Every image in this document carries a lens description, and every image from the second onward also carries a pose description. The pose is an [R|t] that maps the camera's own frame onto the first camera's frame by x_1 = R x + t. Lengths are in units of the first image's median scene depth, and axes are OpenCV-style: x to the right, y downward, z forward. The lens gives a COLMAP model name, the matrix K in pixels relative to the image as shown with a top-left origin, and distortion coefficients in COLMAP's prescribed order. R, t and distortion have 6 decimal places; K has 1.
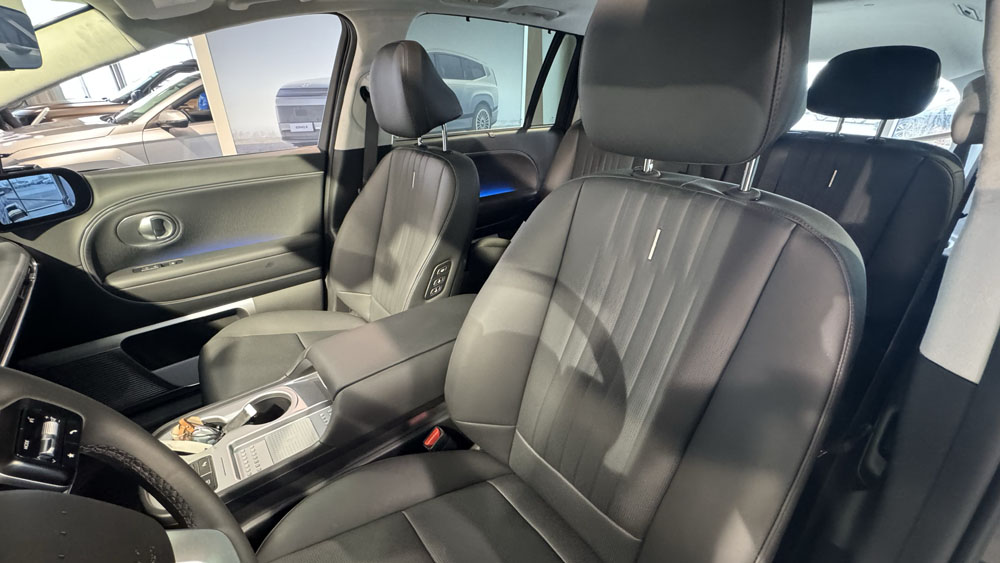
lens RADIAL K [[402.2, 0, 503.6], [0, 402.2, 277.5], [0, 0, 1]] dist [-0.001348, 0.000152]
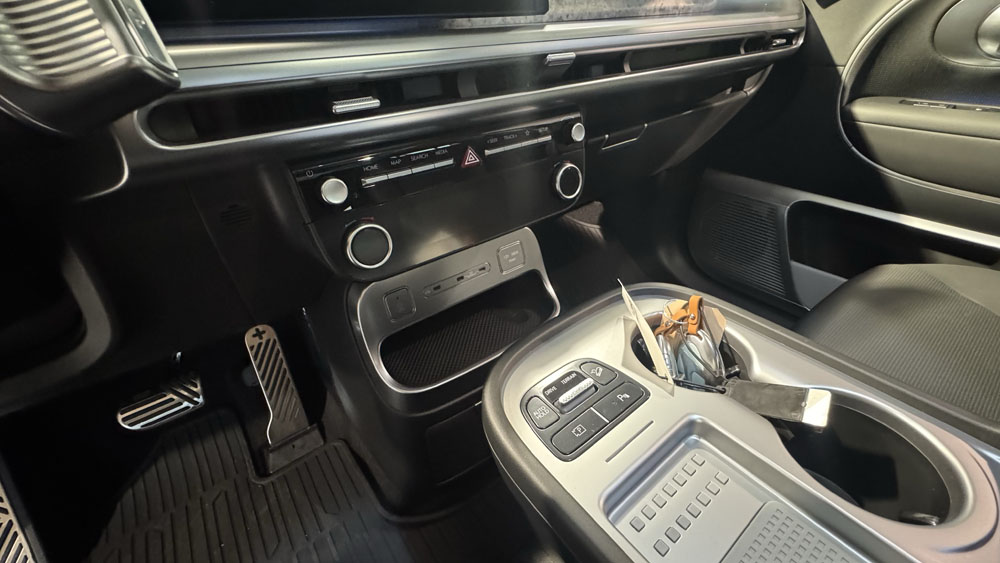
lens RADIAL K [[402.2, 0, 503.6], [0, 402.2, 277.5], [0, 0, 1]] dist [-0.001348, 0.000152]
pose [[-0.034554, 0.519106, -0.854011, -0.296587], [-0.416545, 0.769280, 0.484457, 0.147311], [0.908458, 0.372474, 0.189649, 0.499302]]
